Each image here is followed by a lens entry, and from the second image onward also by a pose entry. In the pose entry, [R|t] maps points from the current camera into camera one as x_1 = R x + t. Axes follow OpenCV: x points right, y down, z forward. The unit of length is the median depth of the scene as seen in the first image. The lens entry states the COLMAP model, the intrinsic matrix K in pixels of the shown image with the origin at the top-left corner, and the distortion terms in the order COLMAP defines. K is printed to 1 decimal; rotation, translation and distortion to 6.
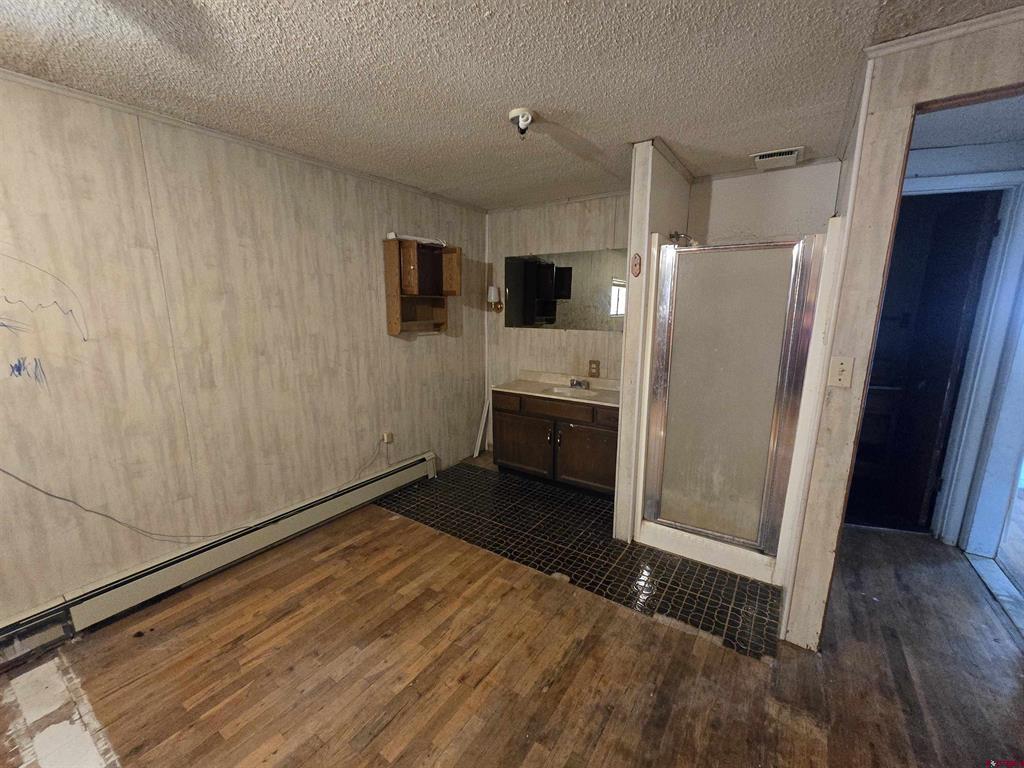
lens RADIAL K [[419.8, 0, 510.1], [0, 419.8, 389.0], [0, 0, 1]] dist [-0.002766, -0.000383]
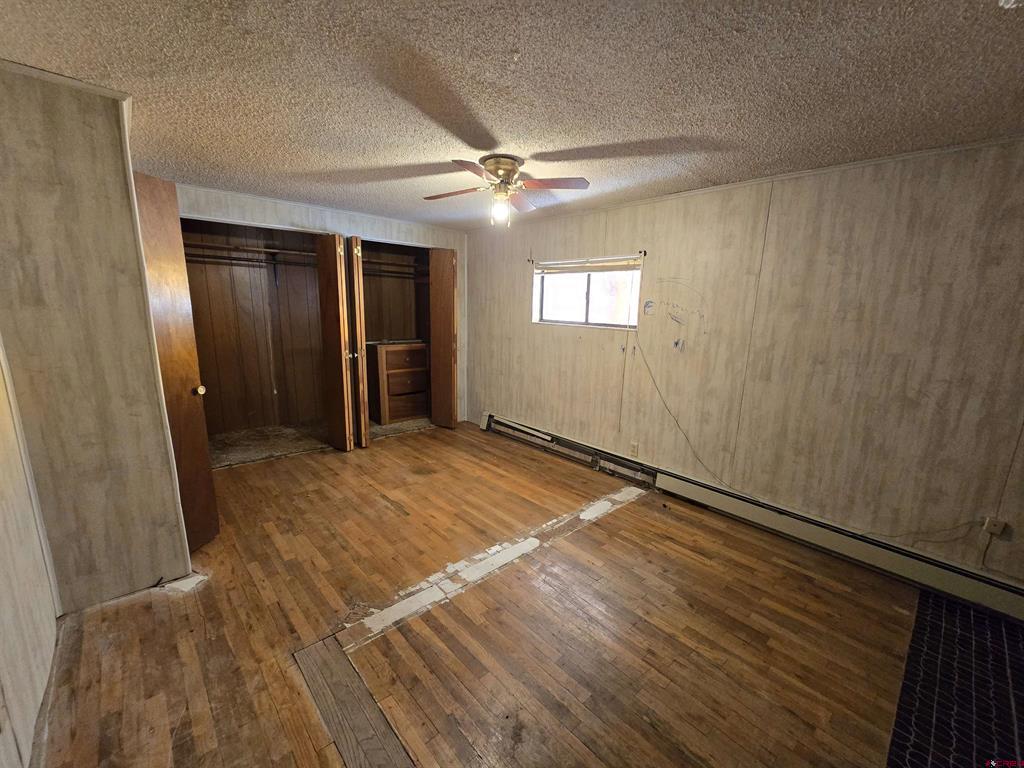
lens RADIAL K [[419.8, 0, 510.1], [0, 419.8, 389.0], [0, 0, 1]] dist [-0.002766, -0.000383]
pose [[-0.229530, 0.187301, -0.955110, 0.681247], [-0.224712, 0.944599, 0.239243, -0.108144], [0.947006, 0.269538, -0.174725, 0.497874]]
